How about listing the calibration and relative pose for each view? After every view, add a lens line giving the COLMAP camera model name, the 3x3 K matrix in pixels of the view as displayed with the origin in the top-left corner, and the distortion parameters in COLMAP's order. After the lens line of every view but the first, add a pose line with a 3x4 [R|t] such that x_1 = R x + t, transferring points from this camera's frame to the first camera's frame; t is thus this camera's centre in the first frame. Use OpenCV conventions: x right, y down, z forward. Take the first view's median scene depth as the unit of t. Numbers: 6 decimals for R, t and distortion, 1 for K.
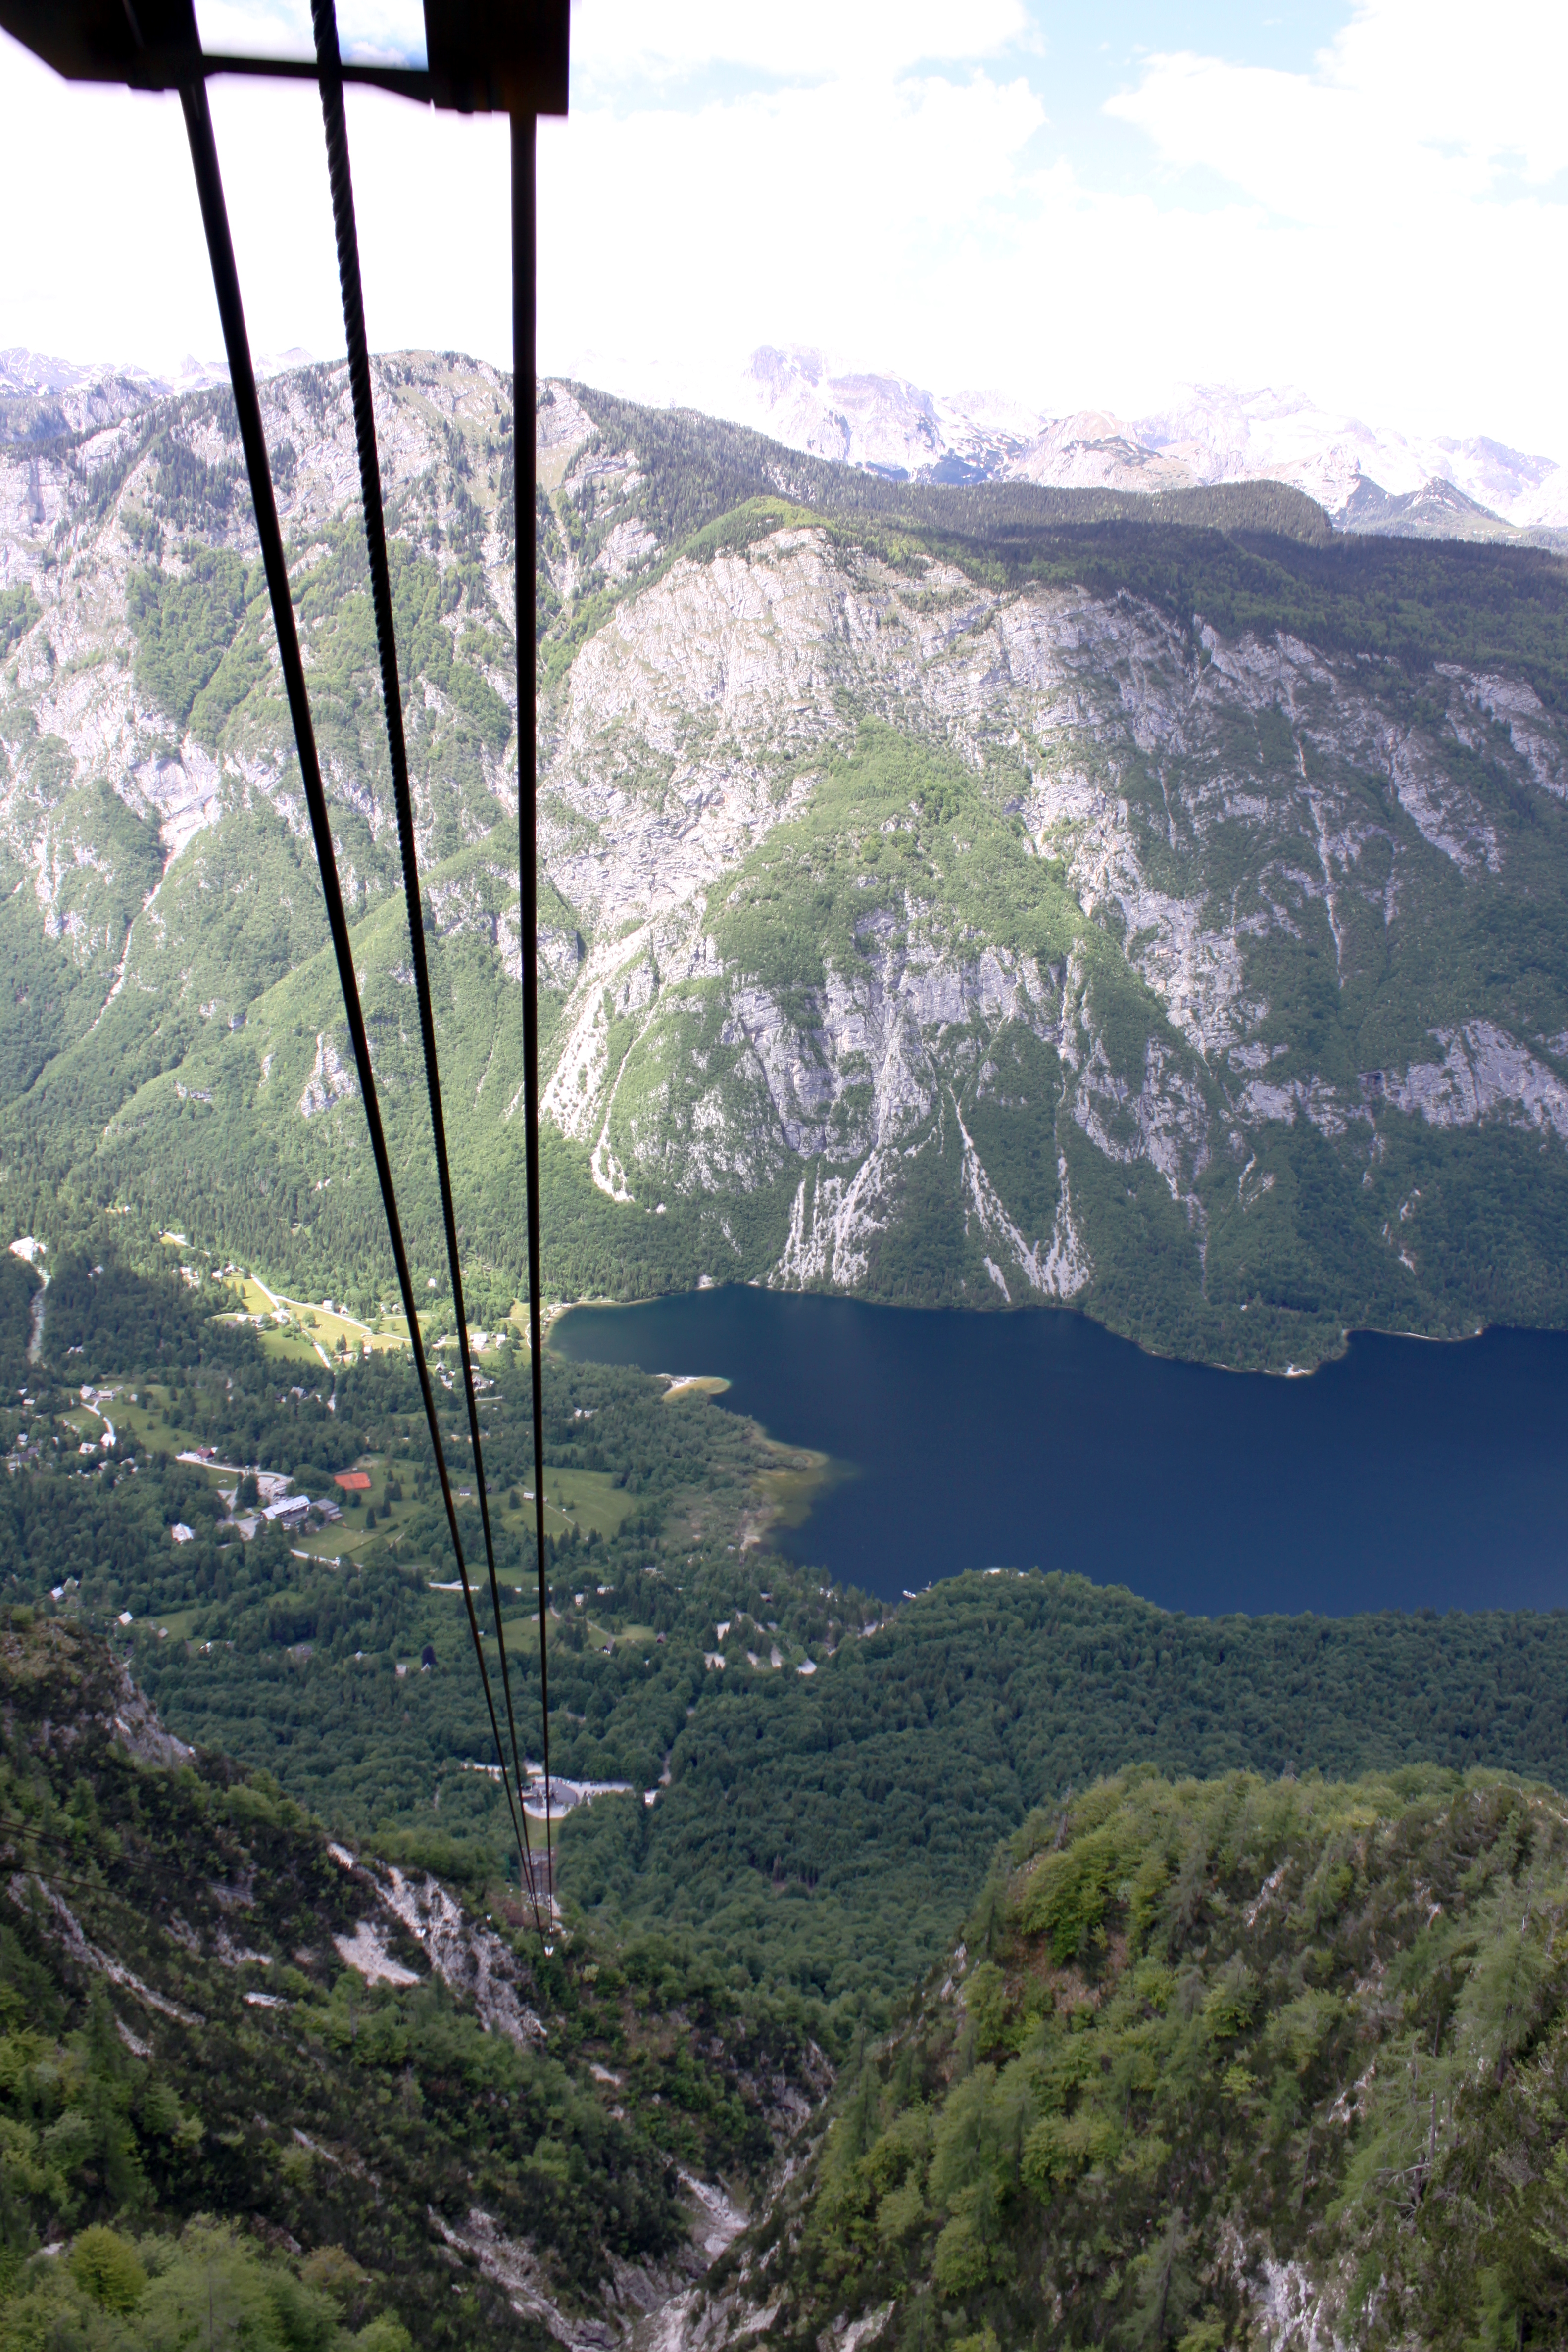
lens RADIAL K [[2001.2, 0, 741.0], [0, 2001.2, 1171.5], [0, 0, 1]] dist [-0.176251, 0.171813]
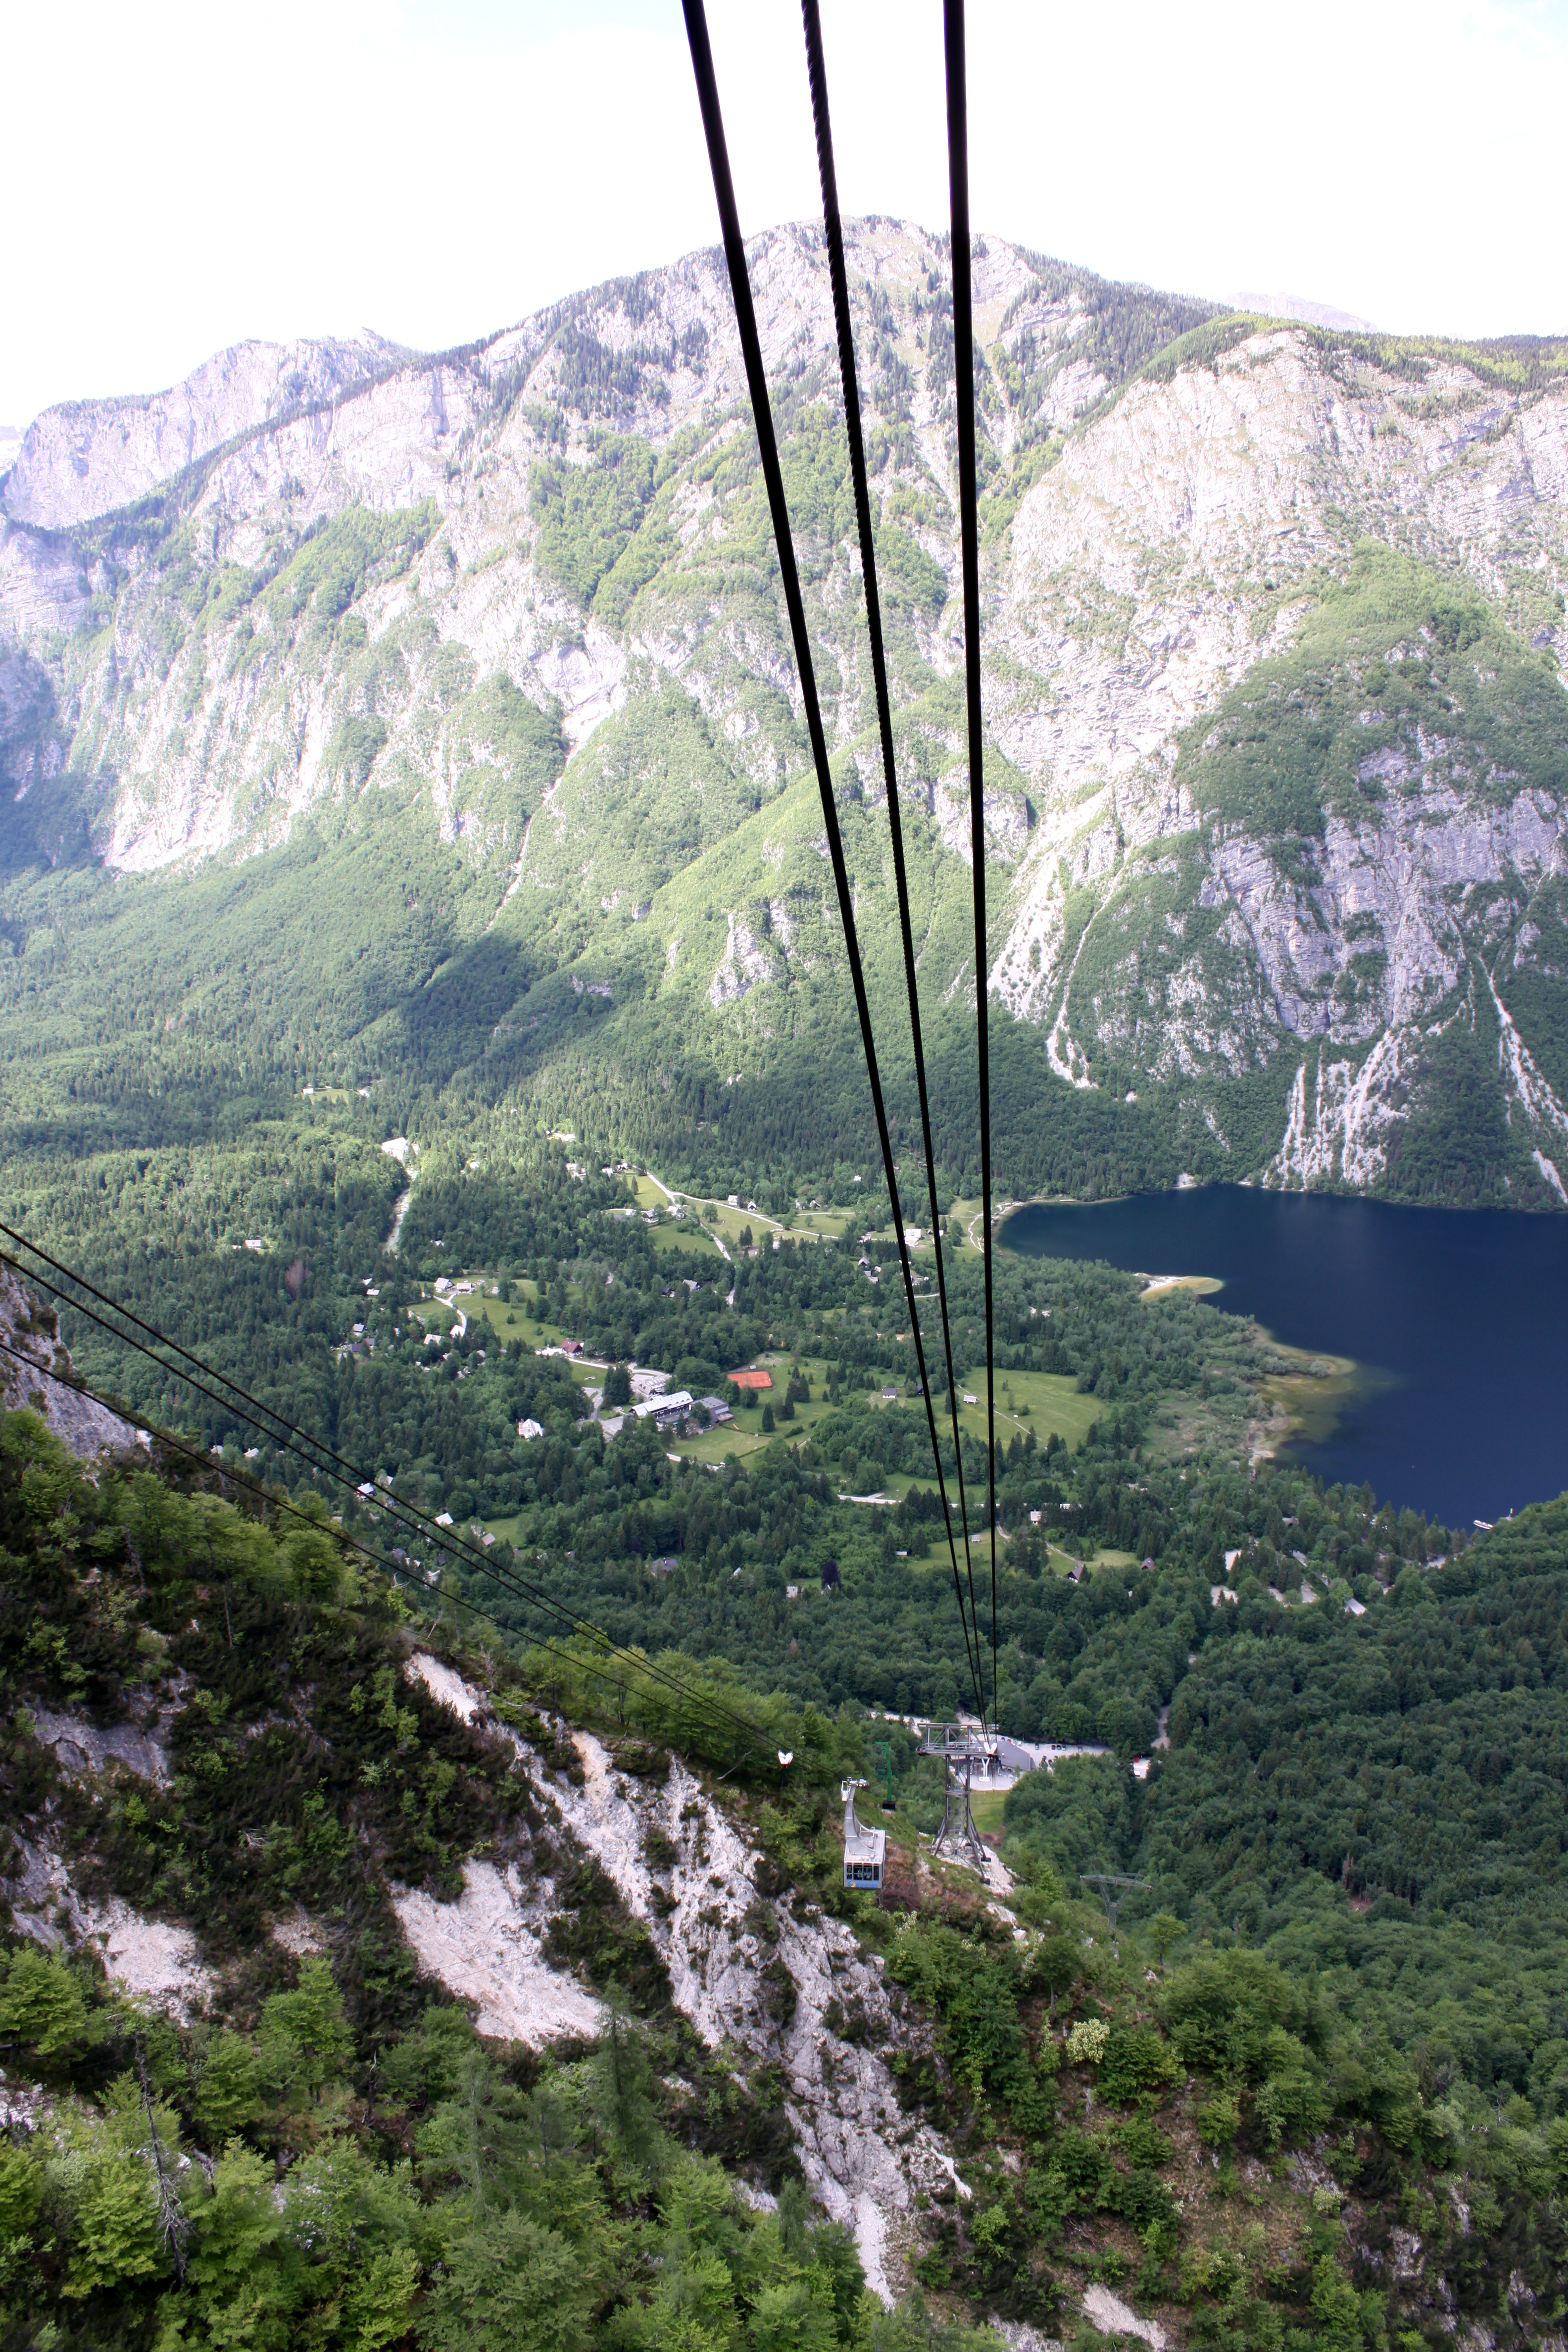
lens RADIAL K [[2001.2, 0, 741.0], [0, 2001.2, 1171.5], [0, 0, 1]] dist [-0.176251, 0.171813]
pose [[0.975122, -0.005251, -0.221606, -0.014616], [0.001531, 0.999855, -0.016957, 0.061419], [0.221663, 0.016196, 0.974989, 0.152231]]
